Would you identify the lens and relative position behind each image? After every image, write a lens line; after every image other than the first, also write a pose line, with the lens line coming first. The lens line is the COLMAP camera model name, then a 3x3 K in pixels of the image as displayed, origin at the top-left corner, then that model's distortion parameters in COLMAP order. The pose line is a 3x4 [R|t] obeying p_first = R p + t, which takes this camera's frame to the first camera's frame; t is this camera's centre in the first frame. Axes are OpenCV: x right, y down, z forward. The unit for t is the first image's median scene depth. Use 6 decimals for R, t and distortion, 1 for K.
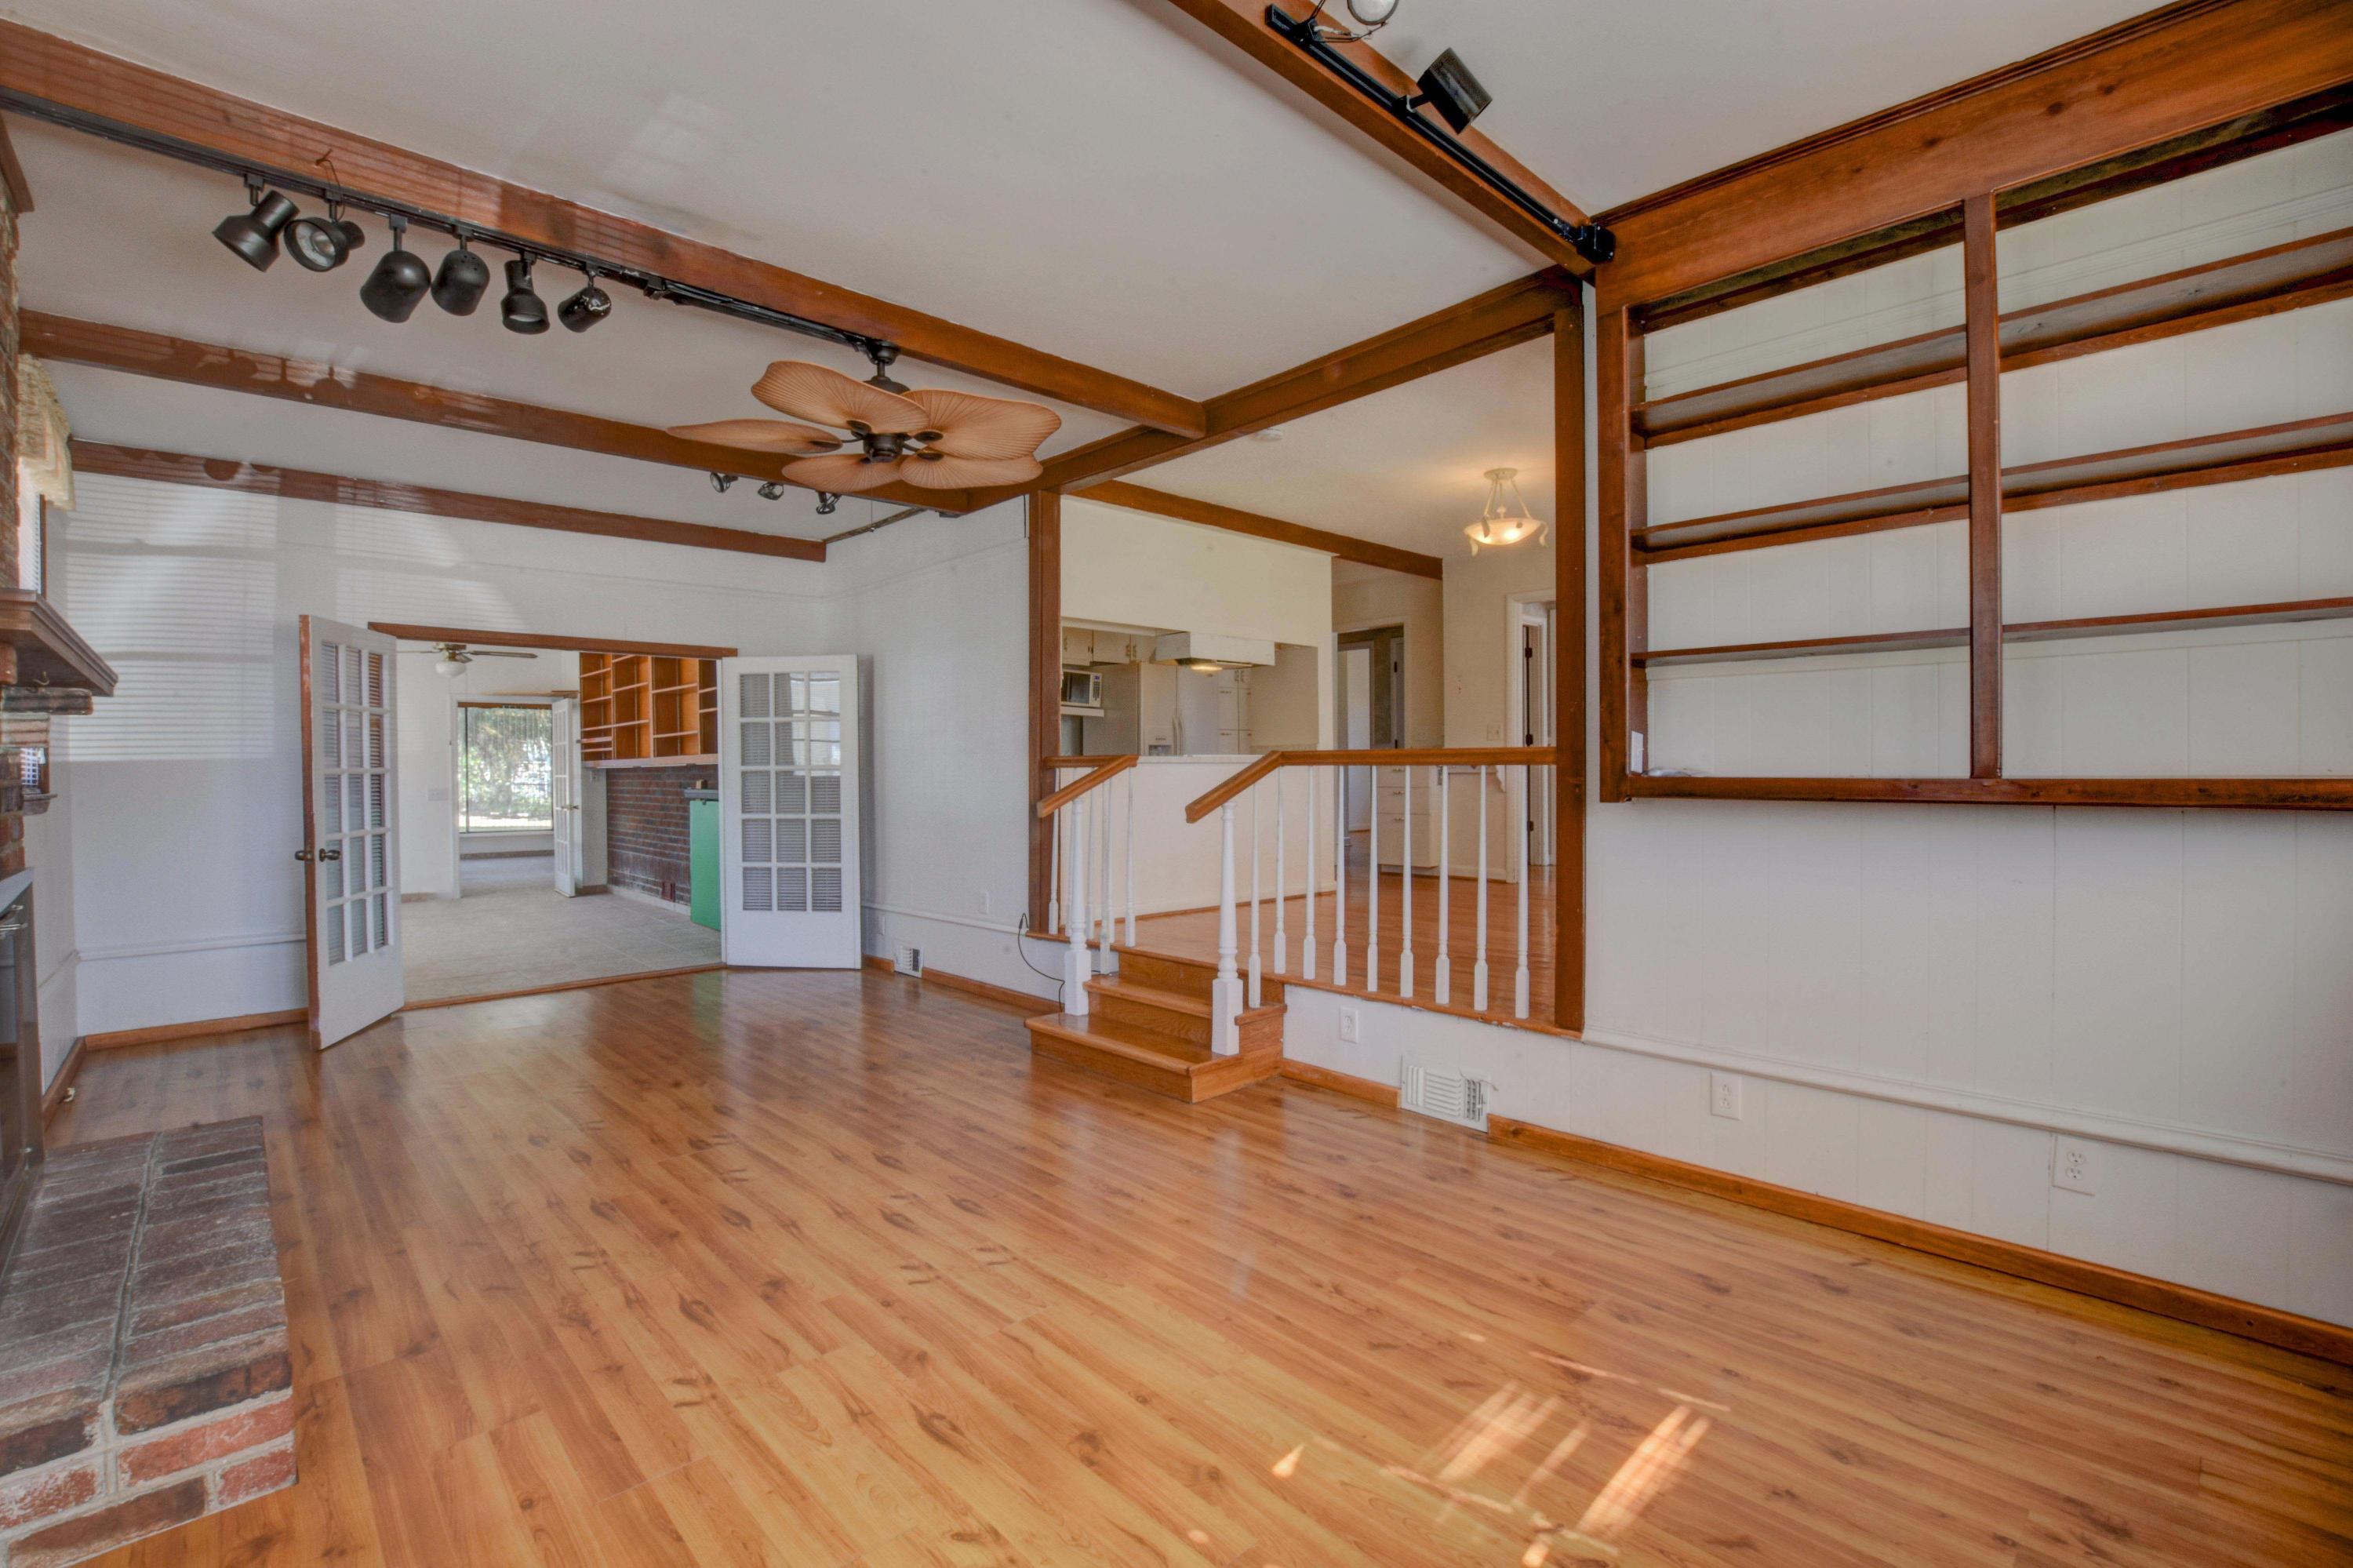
lens RADIAL K [[1038.2, 0, 1194.9], [0, 1038.2, 780.0], [0, 0, 1]] dist [-0.029052, 0.003785]
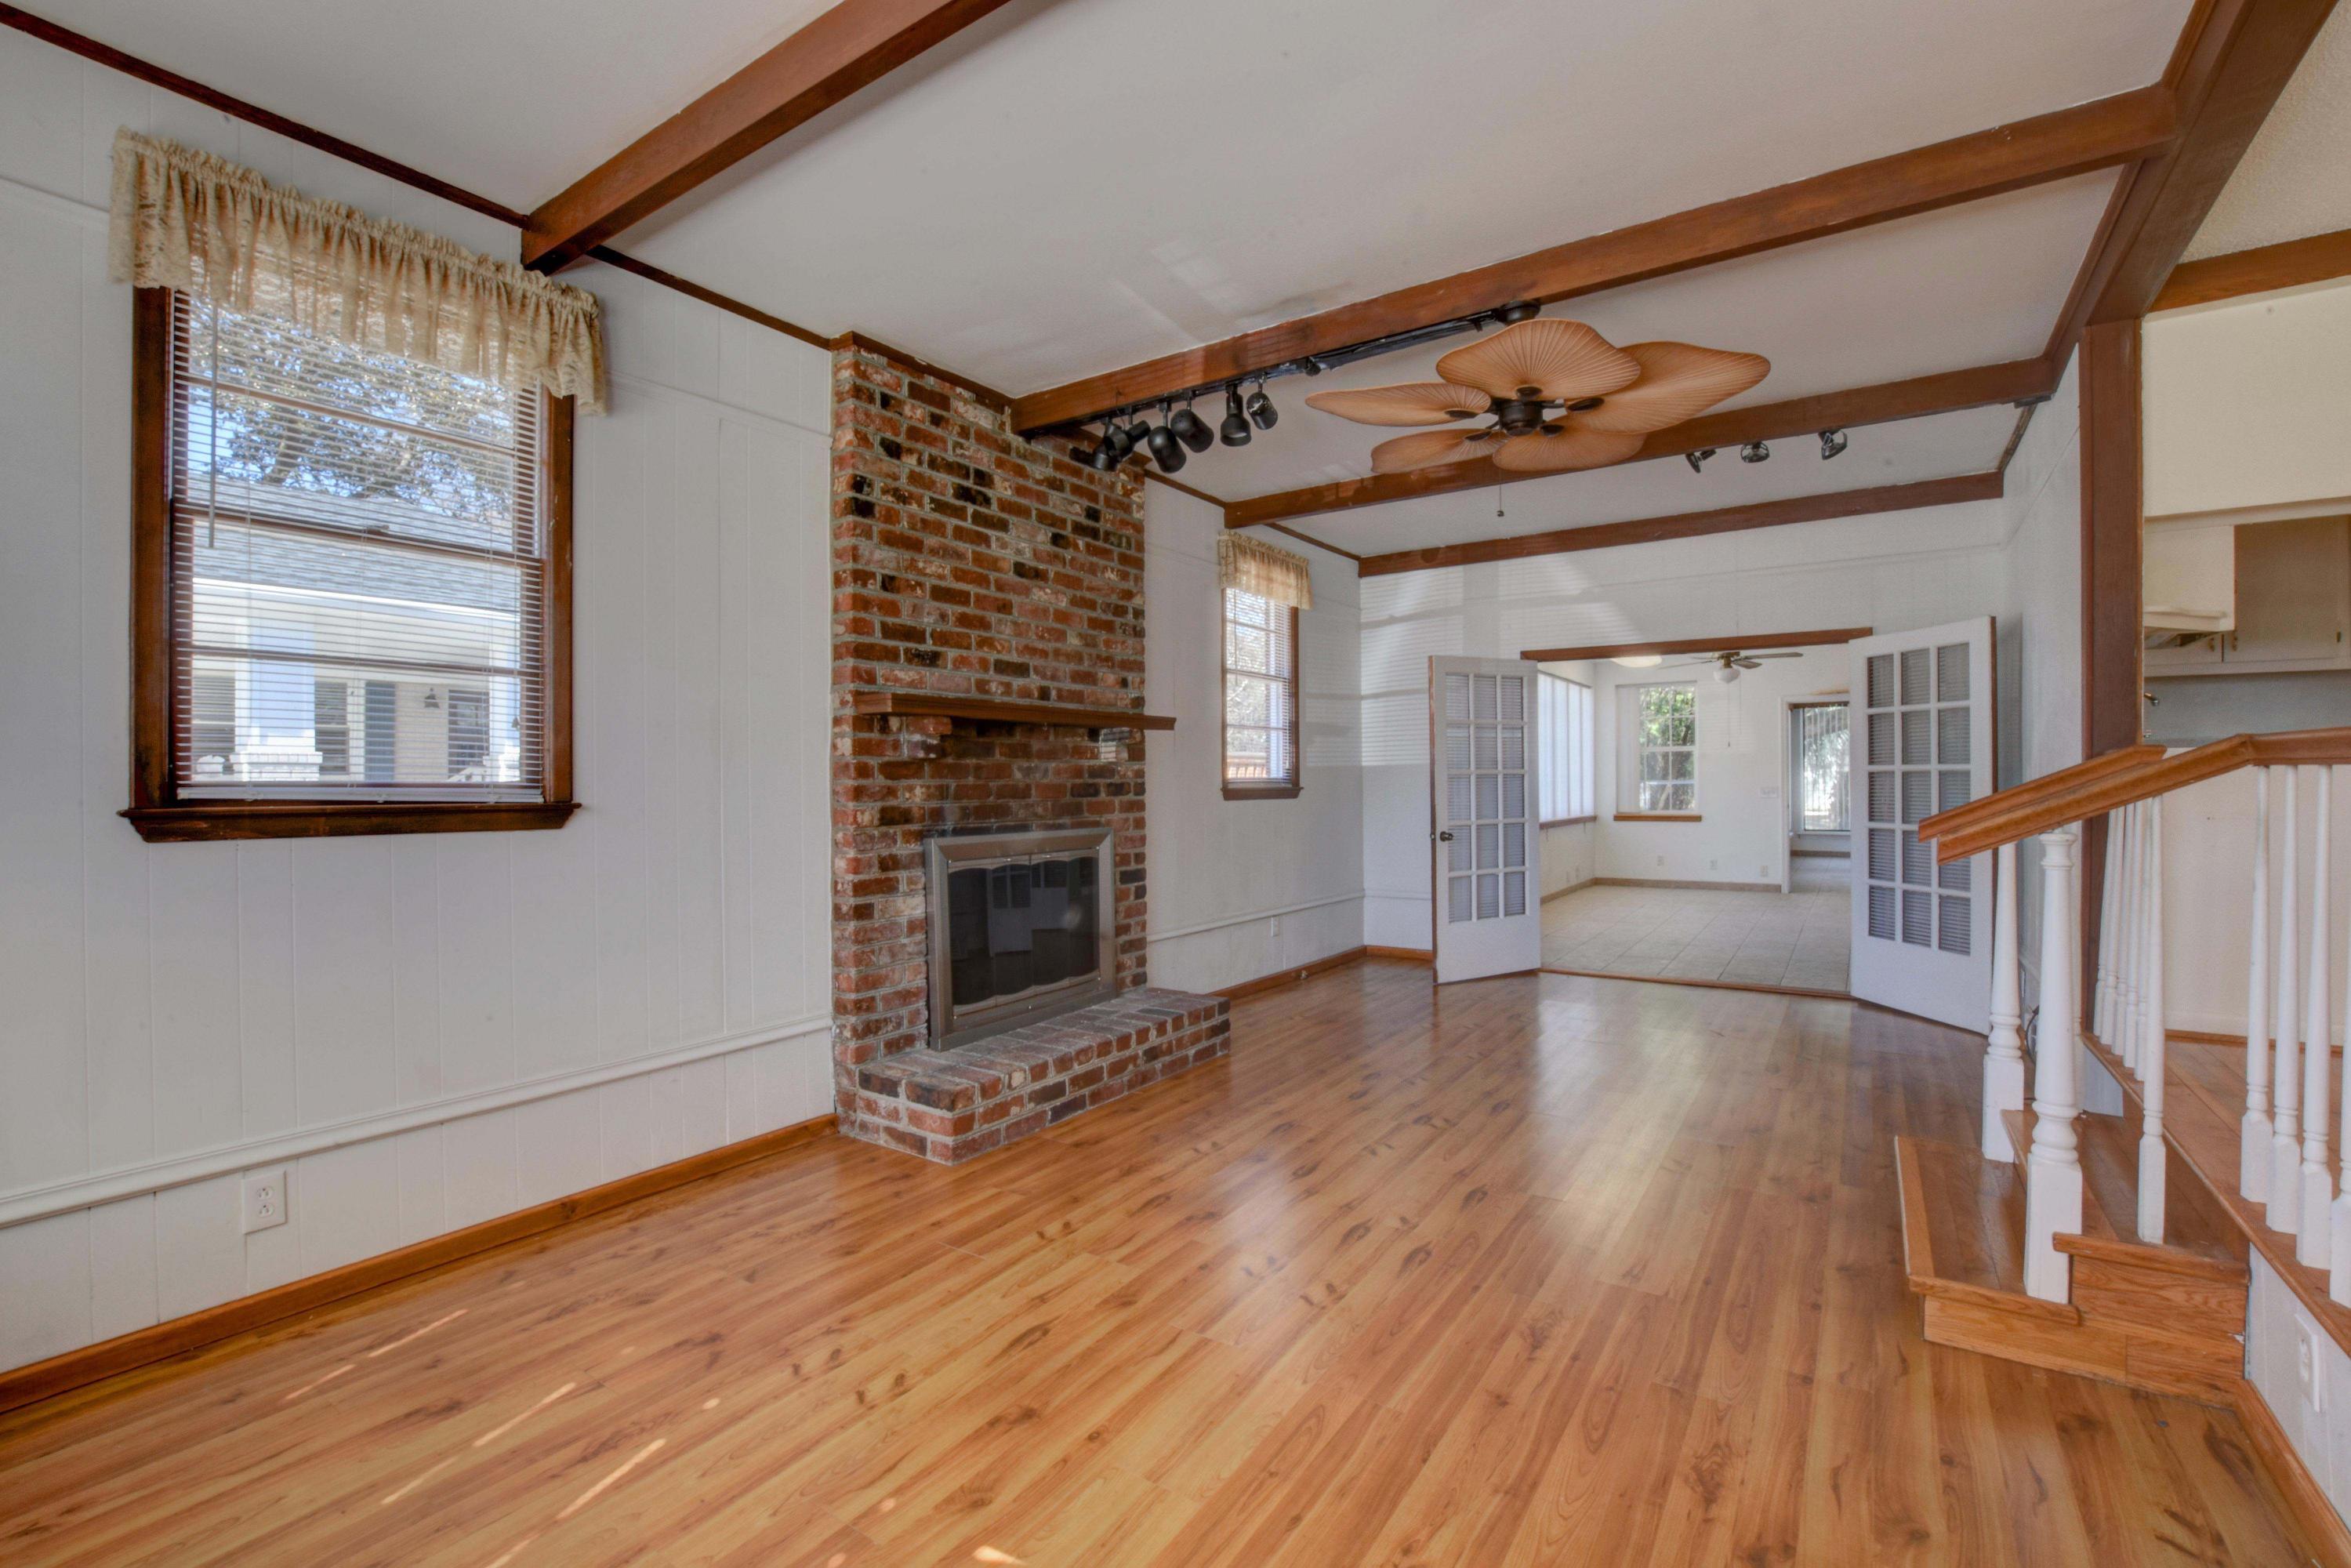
lens RADIAL K [[1037.3, 0, 1160.6], [0, 1037.3, 781.0], [0, 0, 1]] dist [-0.029052, 0.003785]
pose [[0.205539, 0.009282, -0.978605, 0.628500], [-0.005001, 0.999952, 0.008434, -0.011548], [0.978636, 0.003161, 0.205576, 0.607770]]
